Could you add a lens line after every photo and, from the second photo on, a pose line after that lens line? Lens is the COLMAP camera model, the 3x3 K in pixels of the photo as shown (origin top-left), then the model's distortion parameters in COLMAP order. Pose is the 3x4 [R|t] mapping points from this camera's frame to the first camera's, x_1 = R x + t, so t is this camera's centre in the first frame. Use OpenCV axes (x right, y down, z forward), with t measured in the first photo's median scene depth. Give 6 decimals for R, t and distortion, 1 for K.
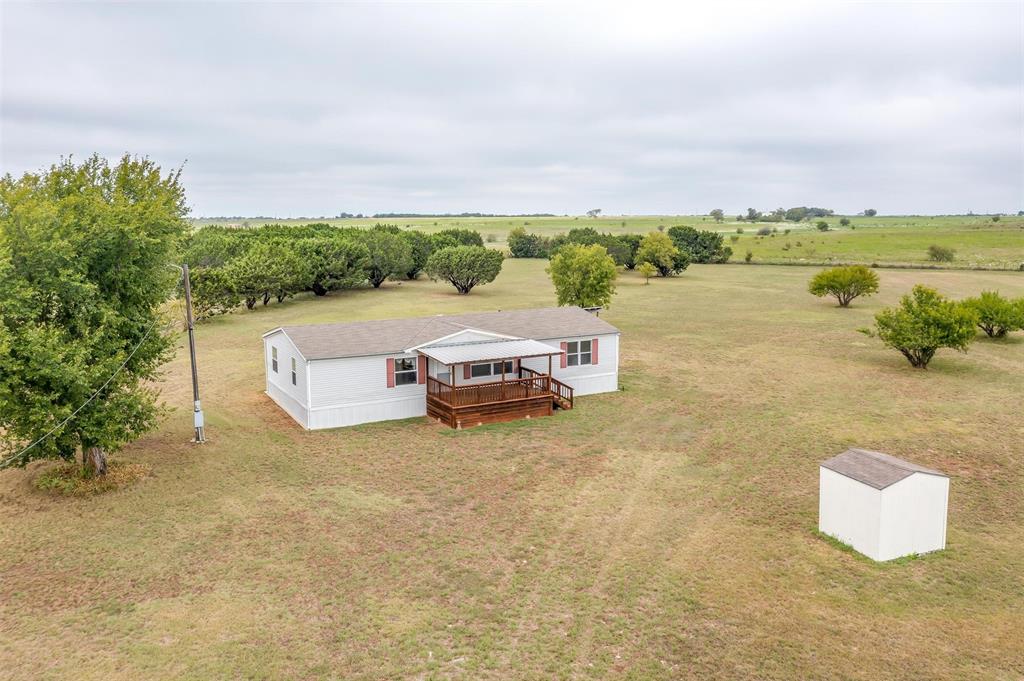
lens RADIAL K [[815.8, 0, 512.0], [0, 815.8, 340.5], [0, 0, 1]] dist [-0.019279, 0.010116]
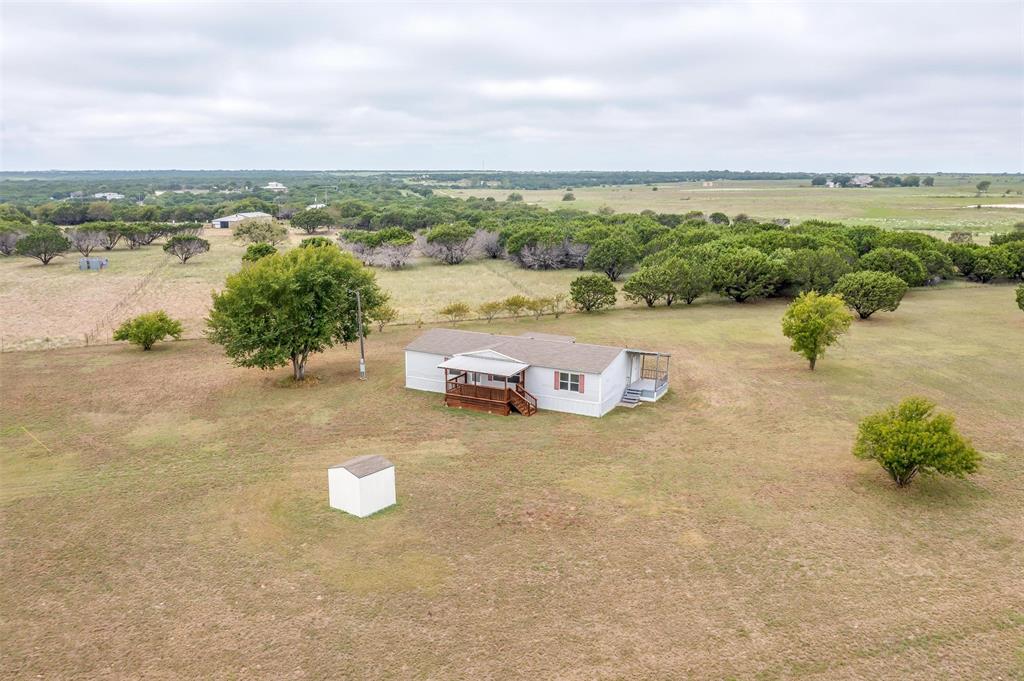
lens RADIAL K [[815.8, 0, 512.0], [0, 815.8, 340.5], [0, 0, 1]] dist [-0.019279, 0.010116]
pose [[0.528117, 0.175865, -0.830761, 1.321006], [-0.126208, 0.983710, 0.128012, -0.247504], [0.839740, 0.037243, 0.541709, 0.180898]]
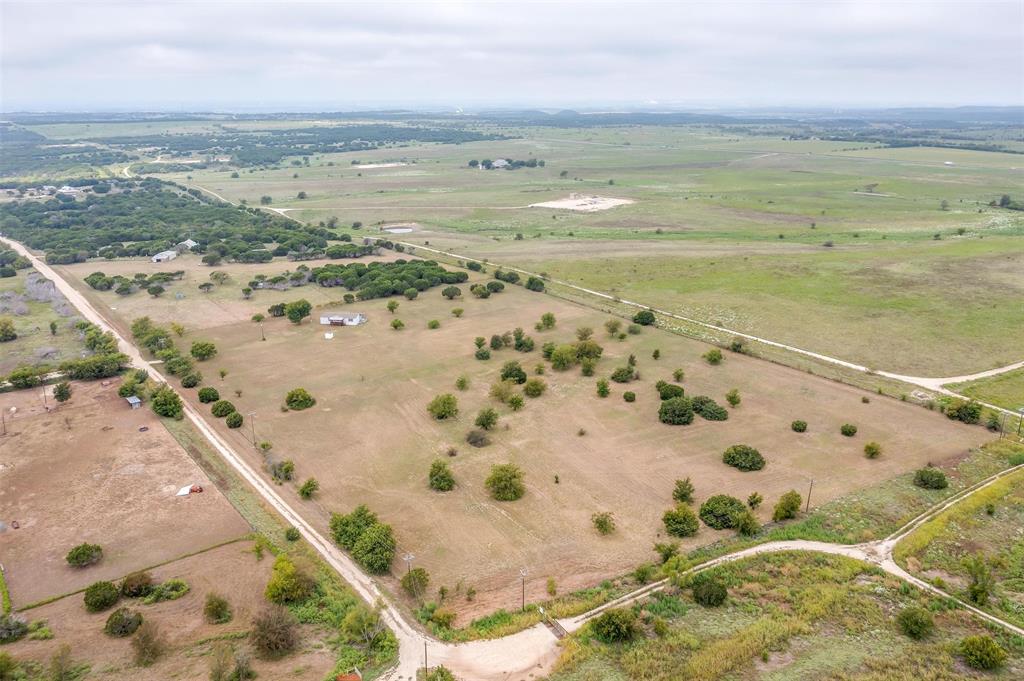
lens RADIAL K [[815.8, 0, 512.0], [0, 815.8, 340.5], [0, 0, 1]] dist [-0.019279, 0.010116]
pose [[0.785581, 0.177823, -0.592657, 7.492769], [-0.085295, 0.979792, 0.180921, -1.685916], [0.612852, -0.091578, 0.784873, -5.419650]]
